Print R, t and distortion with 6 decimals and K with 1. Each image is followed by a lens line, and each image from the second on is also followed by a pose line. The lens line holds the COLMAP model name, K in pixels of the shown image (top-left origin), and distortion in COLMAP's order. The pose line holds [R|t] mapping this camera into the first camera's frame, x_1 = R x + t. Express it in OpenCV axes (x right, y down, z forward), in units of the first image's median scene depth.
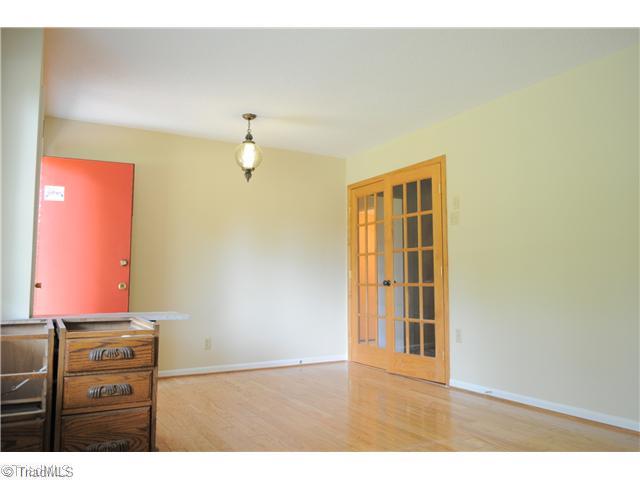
lens RADIAL K [[495.7, 0, 323.6], [0, 495.7, 239.8], [0, 0, 1]] dist [-0.012630, 0.002096]
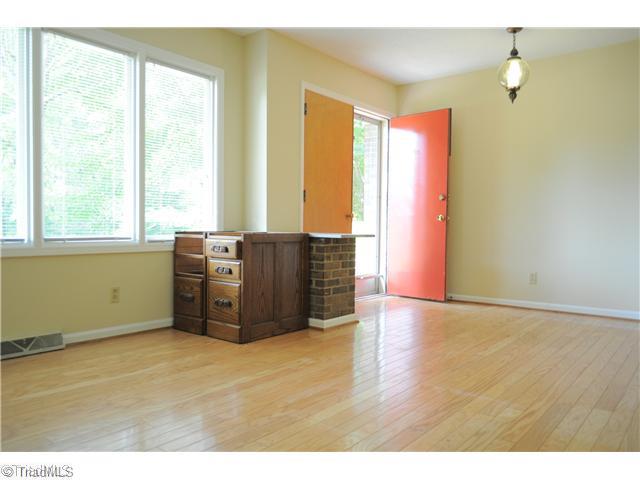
lens RADIAL K [[495.7, 0, 323.1], [0, 495.7, 238.7], [0, 0, 1]] dist [-0.012630, 0.002096]
pose [[0.369901, 0.032678, -0.928496, 0.573238], [0.068788, 0.995675, 0.062447, 0.051721], [0.926521, -0.086968, 0.366053, 0.314360]]
